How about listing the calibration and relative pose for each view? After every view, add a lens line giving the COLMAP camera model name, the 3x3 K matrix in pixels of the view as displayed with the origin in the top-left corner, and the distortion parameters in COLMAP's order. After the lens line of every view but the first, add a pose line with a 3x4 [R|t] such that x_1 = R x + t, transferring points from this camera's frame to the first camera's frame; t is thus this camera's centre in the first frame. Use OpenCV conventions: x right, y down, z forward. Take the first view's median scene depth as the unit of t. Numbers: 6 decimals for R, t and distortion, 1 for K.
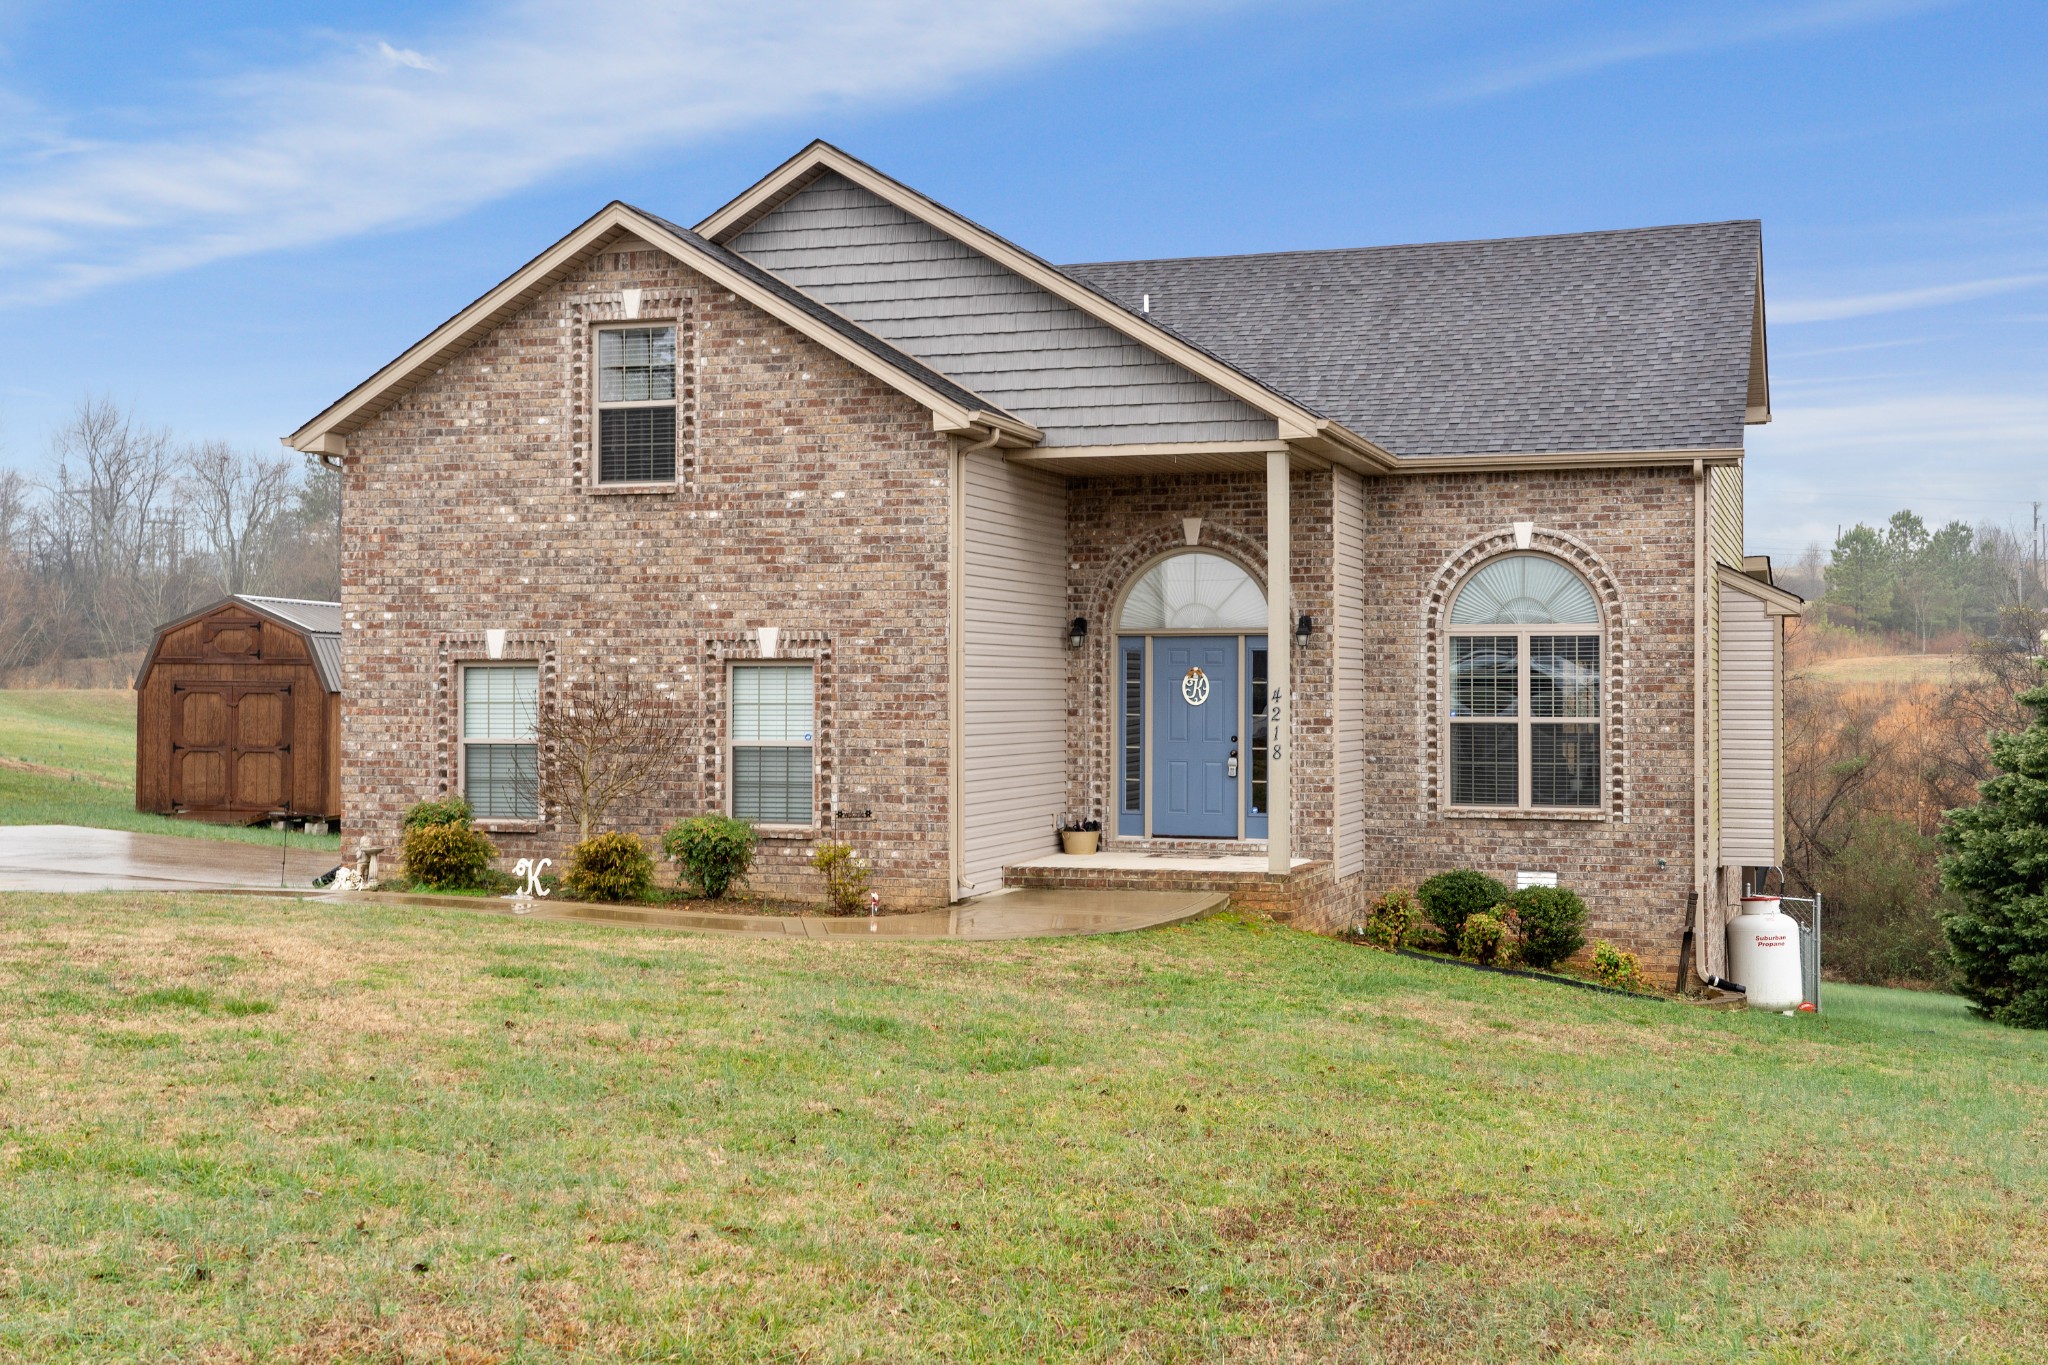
lens RADIAL K [[2442.7, 0, 1044.8], [0, 2442.7, 687.8], [0, 0, 1]] dist [0.042659, 0.000000]
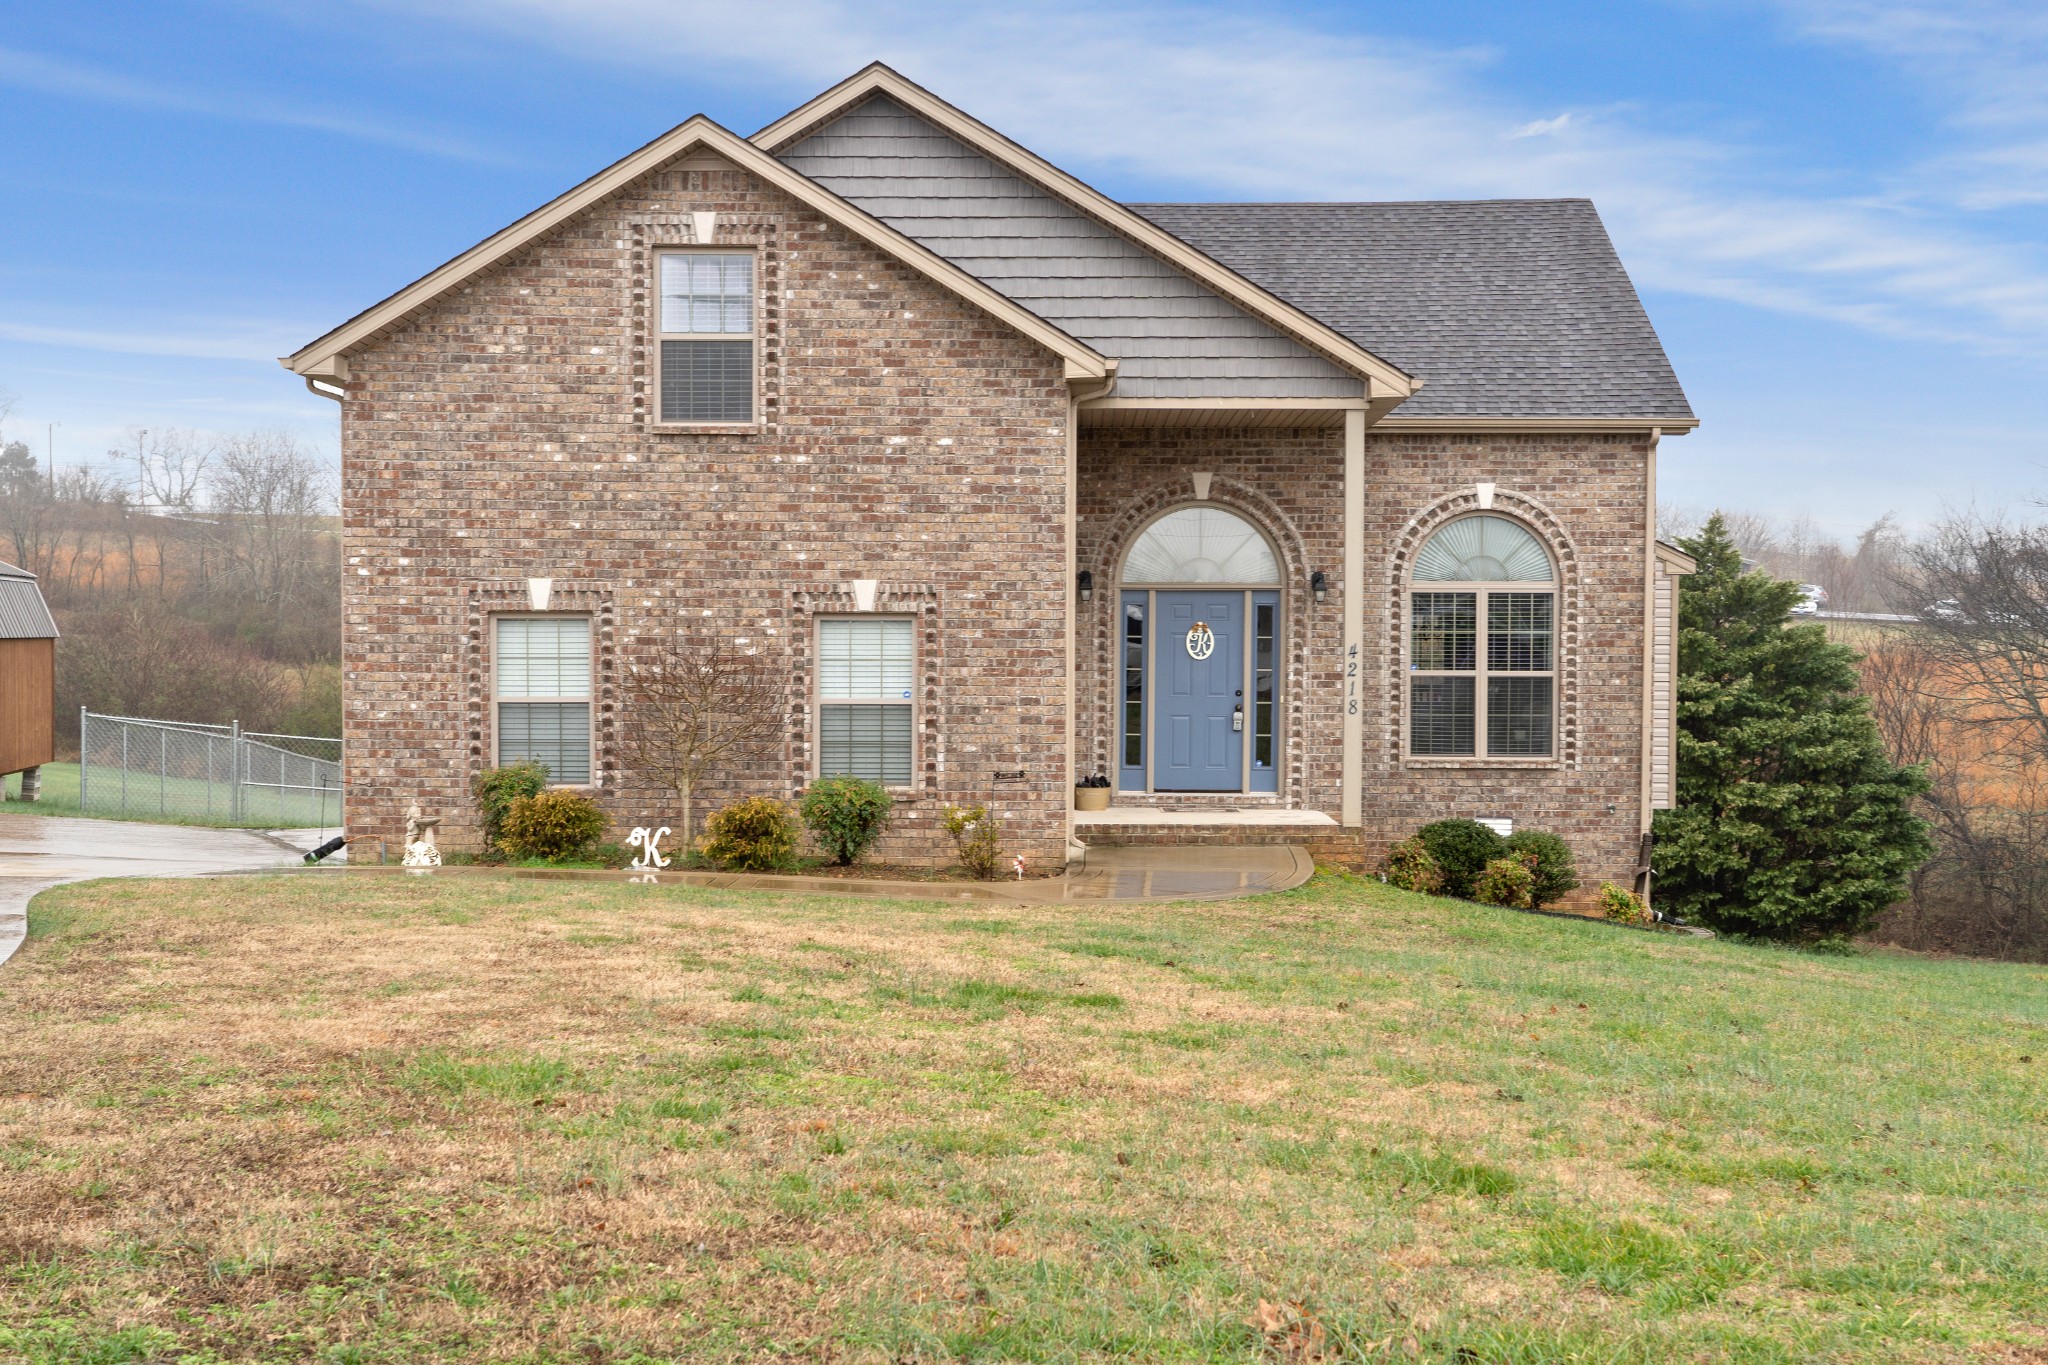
lens RADIAL K [[2442.7, 0, 1049.7], [0, 2442.7, 748.5], [0, 0, 1]] dist [0.042659, 0.000000]
pose [[0.952253, -0.011525, 0.305091, -0.316158], [-0.003240, 0.998850, 0.047844, -0.004440], [-0.305291, -0.046548, 0.951121, 0.066004]]
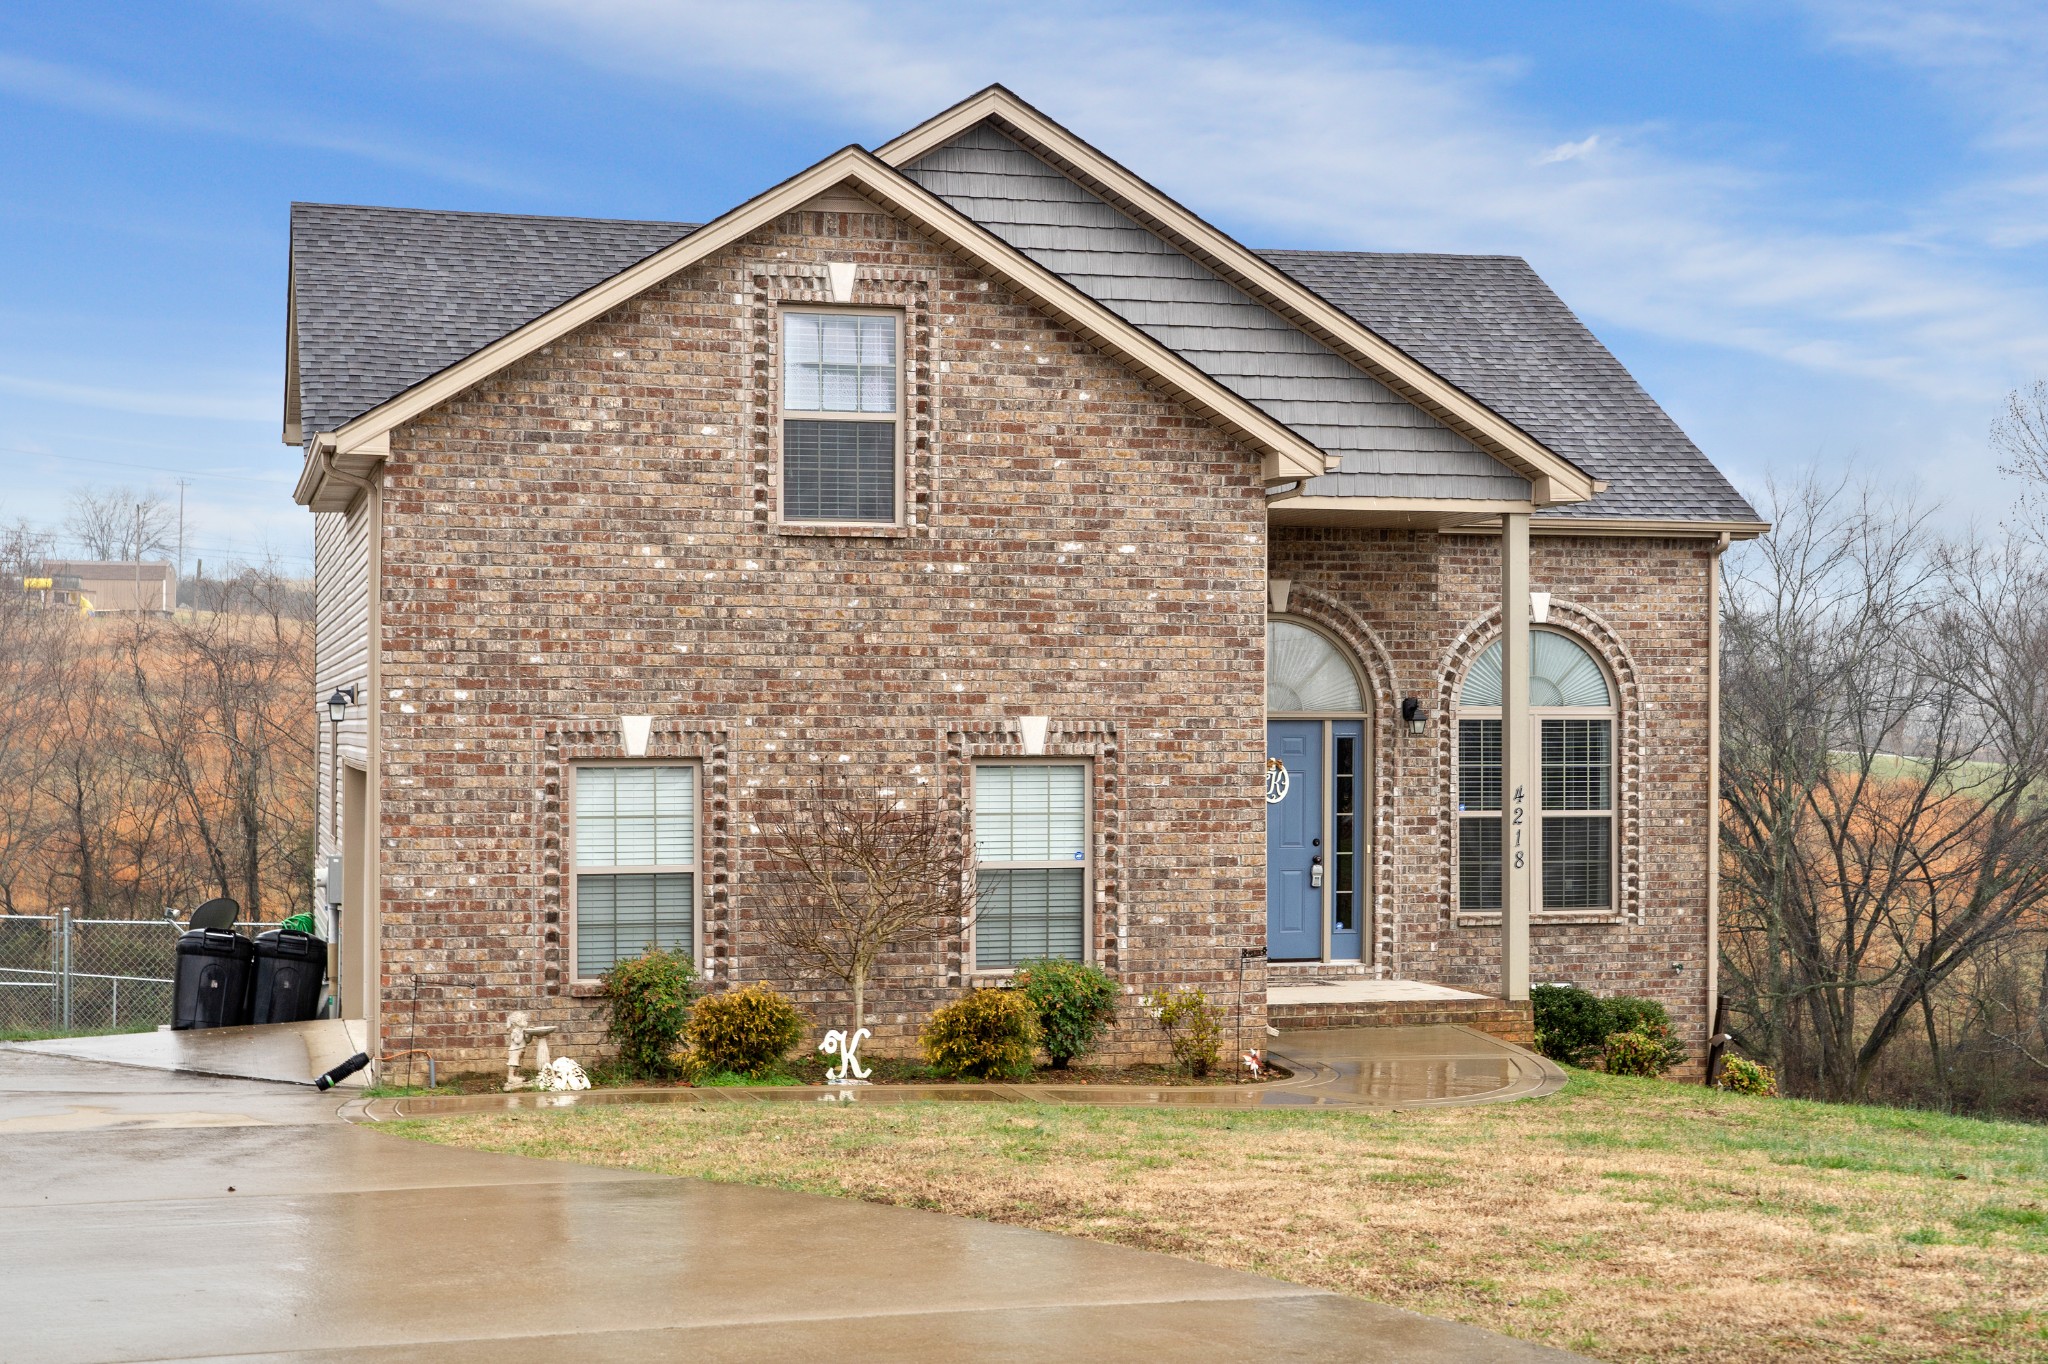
lens RADIAL K [[3129.2, 0, 1067.1], [0, 3129.2, 764.0], [0, 0, 1]] dist [0.039036, 0.000000]
pose [[0.823179, -0.007671, 0.567730, -0.630729], [0.000952, 0.999926, 0.012131, -0.020202], [-0.567781, -0.009445, 0.823125, 0.164237]]
